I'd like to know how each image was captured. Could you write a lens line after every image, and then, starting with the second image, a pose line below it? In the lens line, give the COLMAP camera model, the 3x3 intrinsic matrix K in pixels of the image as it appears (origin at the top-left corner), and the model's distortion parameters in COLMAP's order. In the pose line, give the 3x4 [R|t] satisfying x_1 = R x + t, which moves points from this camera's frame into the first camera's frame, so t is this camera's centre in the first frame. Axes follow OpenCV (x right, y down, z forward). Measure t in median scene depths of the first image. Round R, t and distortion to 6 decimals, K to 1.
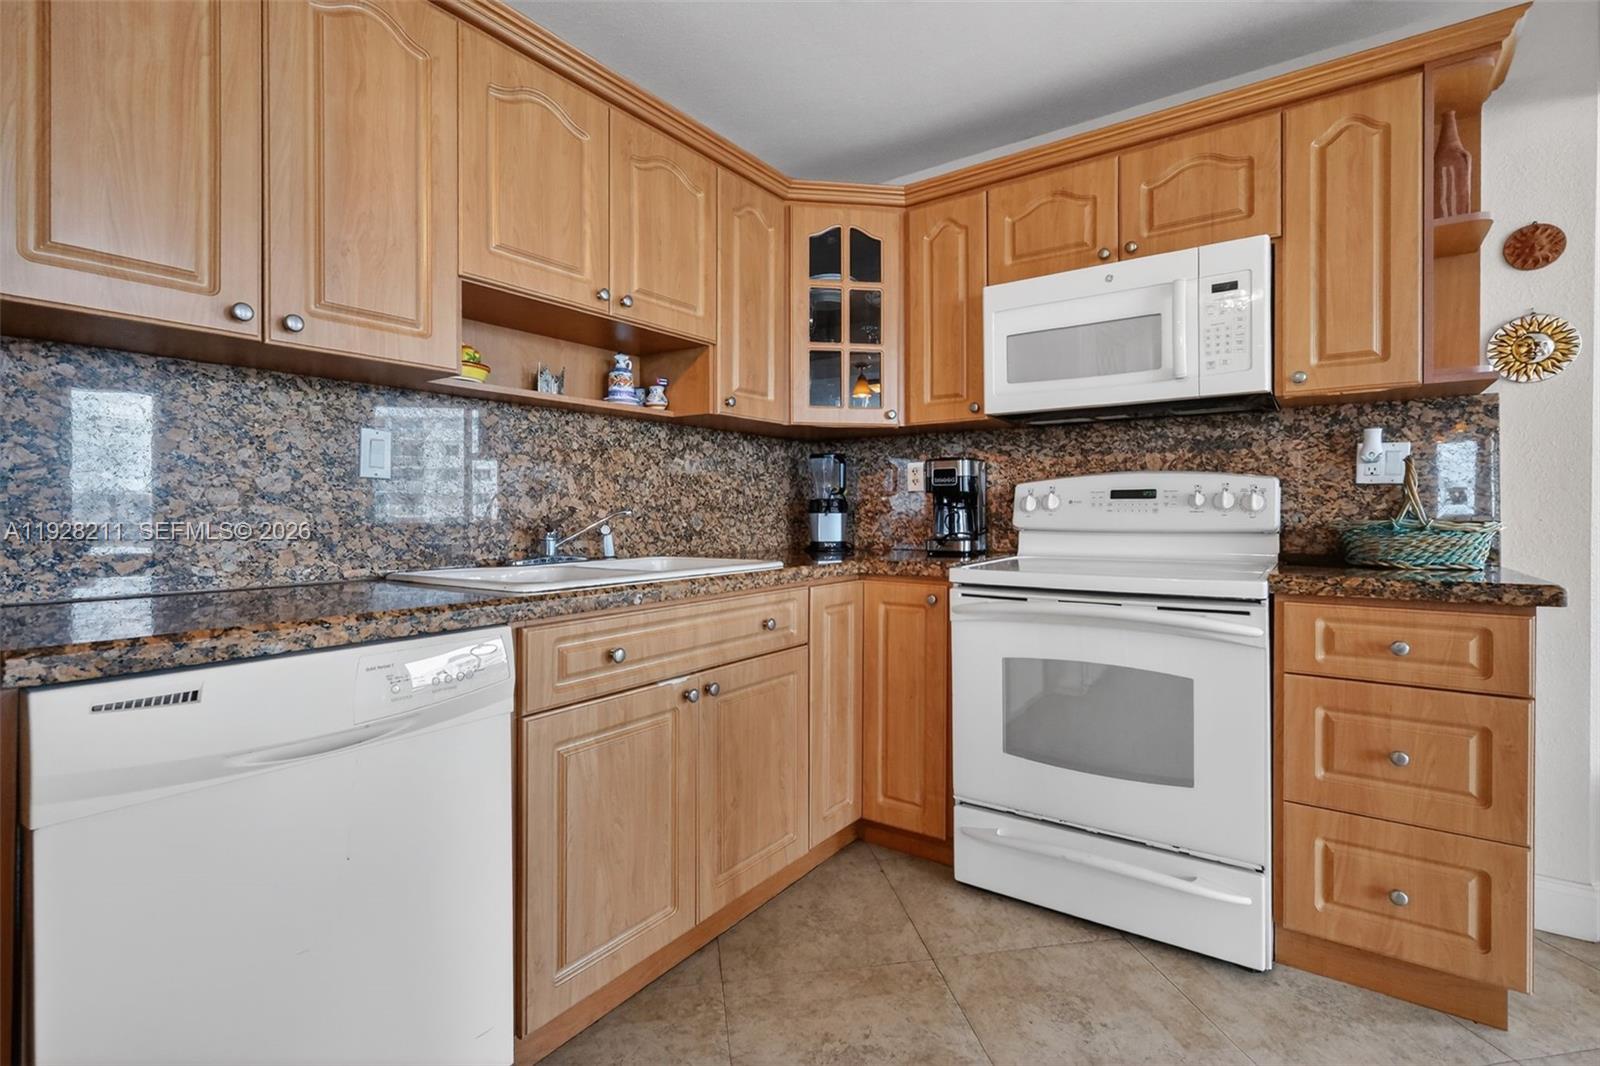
lens RADIAL K [[742.9, 0, 799.3], [0, 742.9, 514.6], [0, 0, 1]] dist [0.005392, -0.001276]
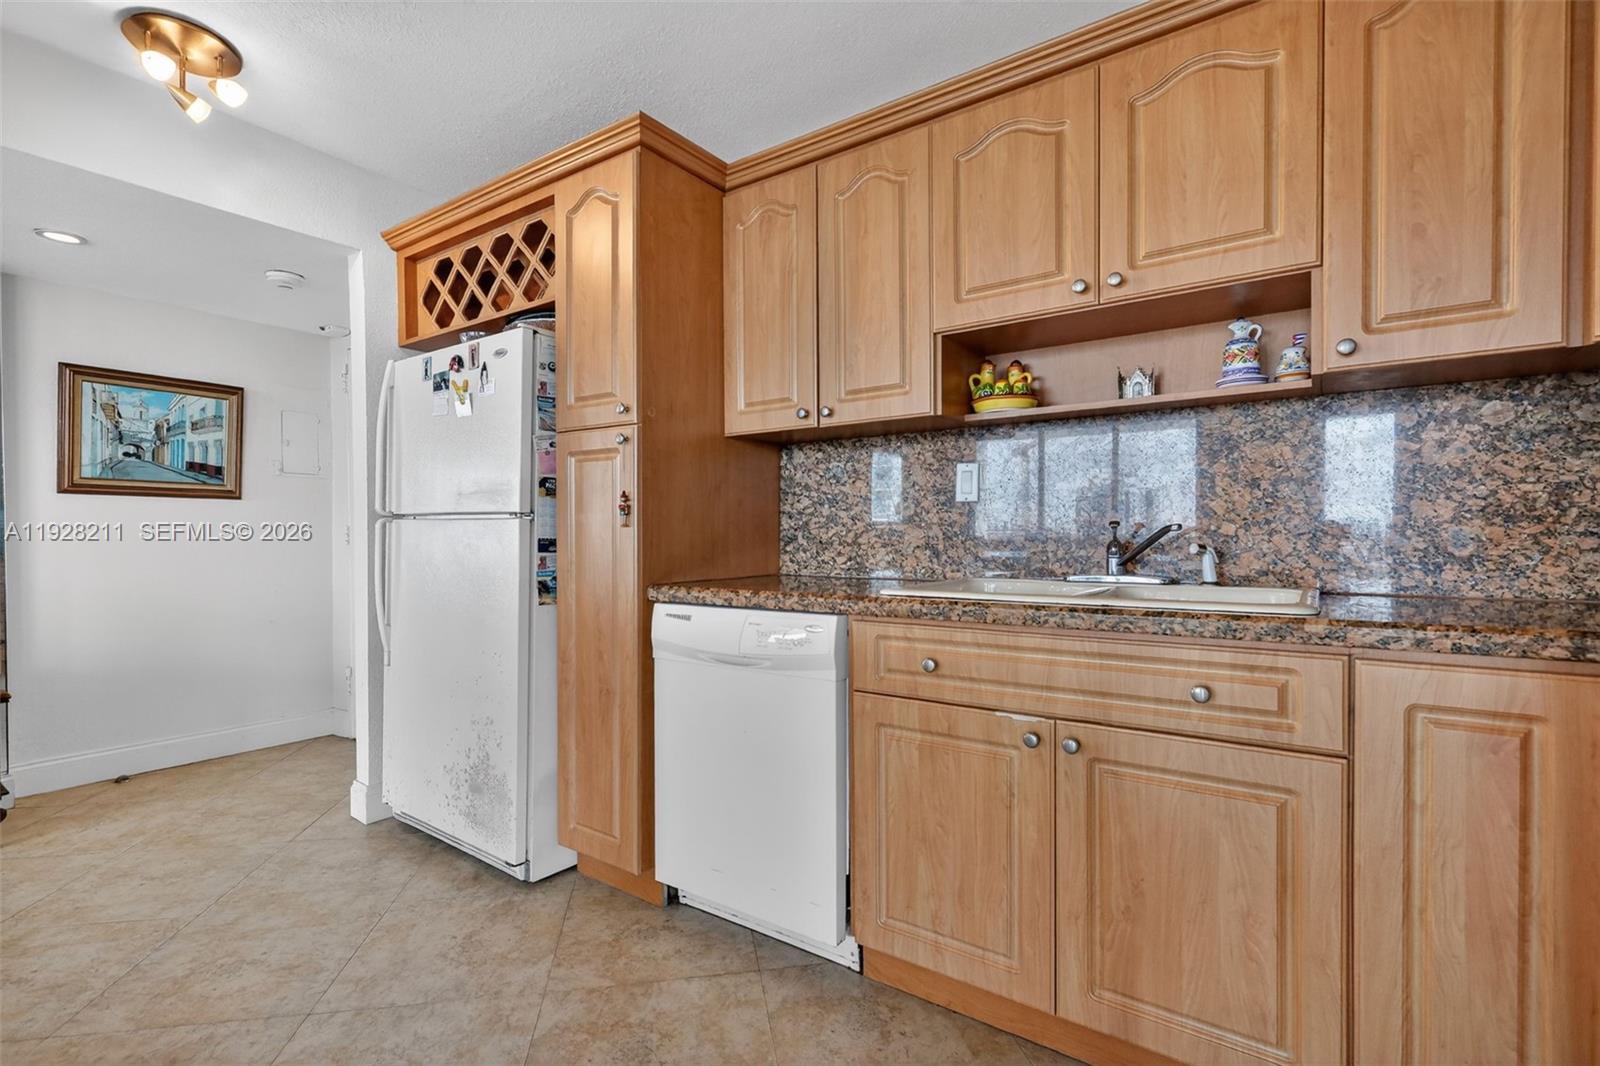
lens RADIAL K [[742.9, 0, 794.1], [0, 742.9, 543.0], [0, 0, 1]] dist [0.005392, -0.001276]
pose [[0.003056, 0.016275, -0.999863, 0.627590], [0.003234, 0.999862, 0.016285, -0.000317], [0.999990, -0.003283, 0.003003, 0.631203]]
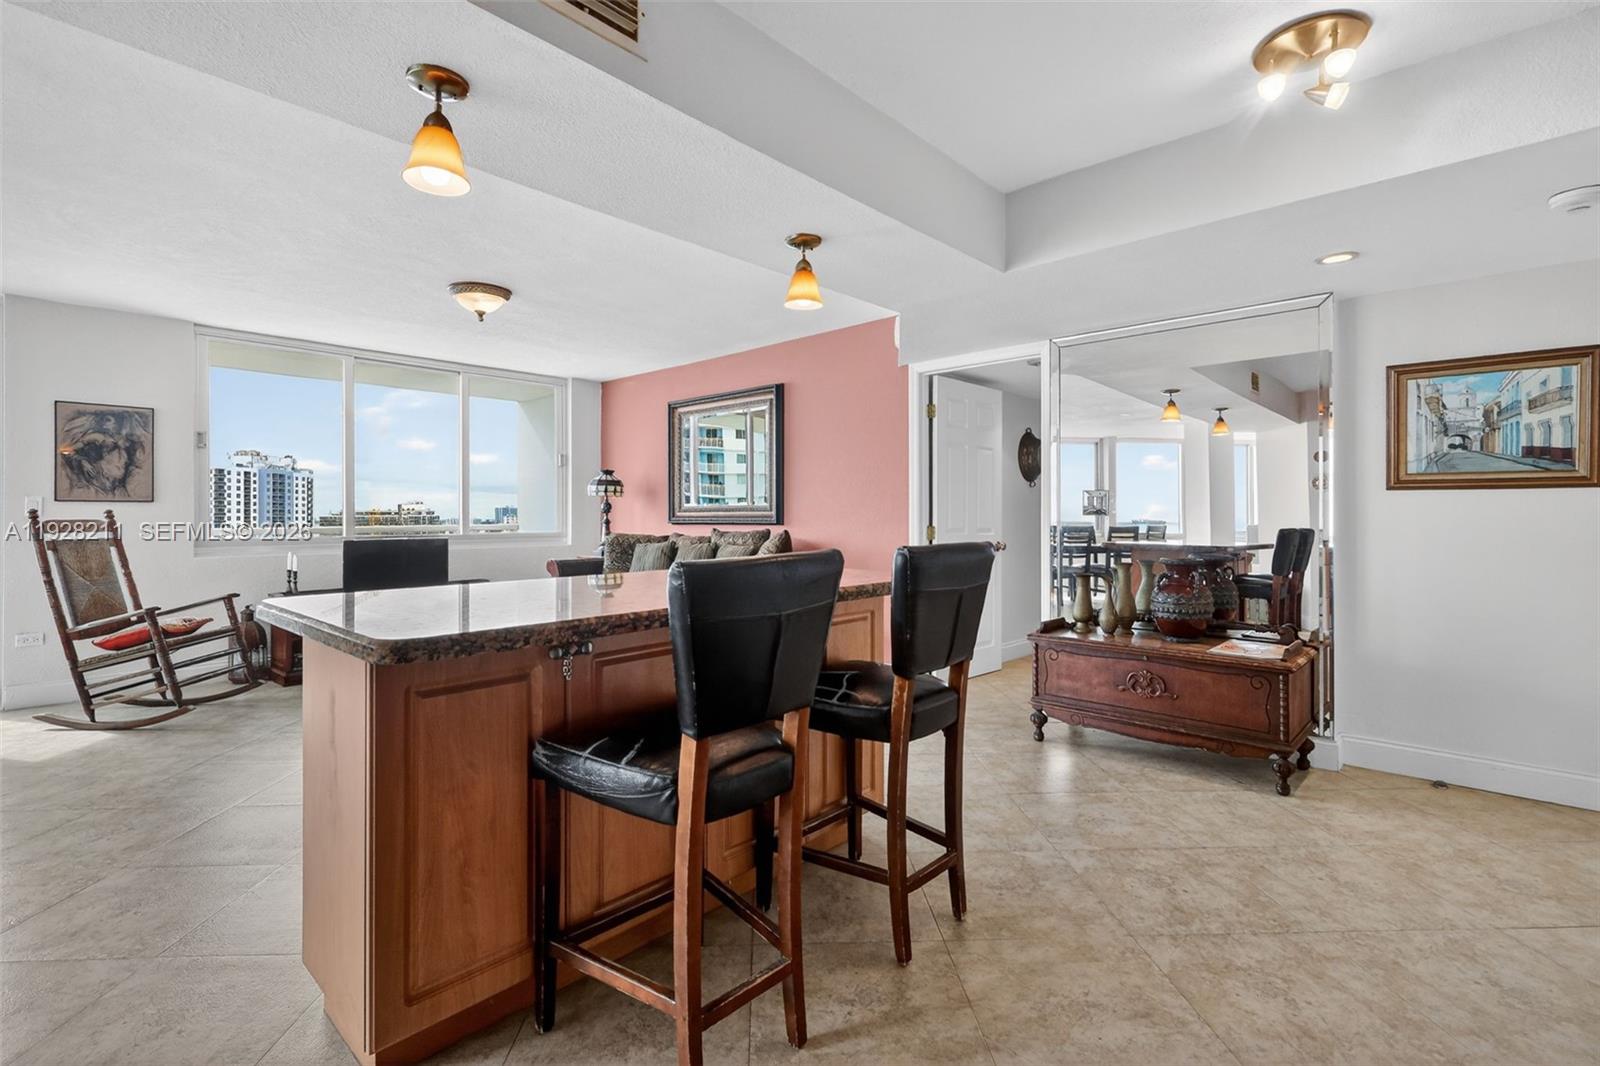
lens RADIAL K [[742.9, 0, 795.0], [0, 742.9, 514.7], [0, 0, 1]] dist [0.005392, -0.001276]
pose [[-0.992752, 0.003240, 0.120136, 0.151834], [0.002716, 0.999986, -0.004531, -0.027111], [-0.120149, -0.004172, -0.992747, 0.894768]]
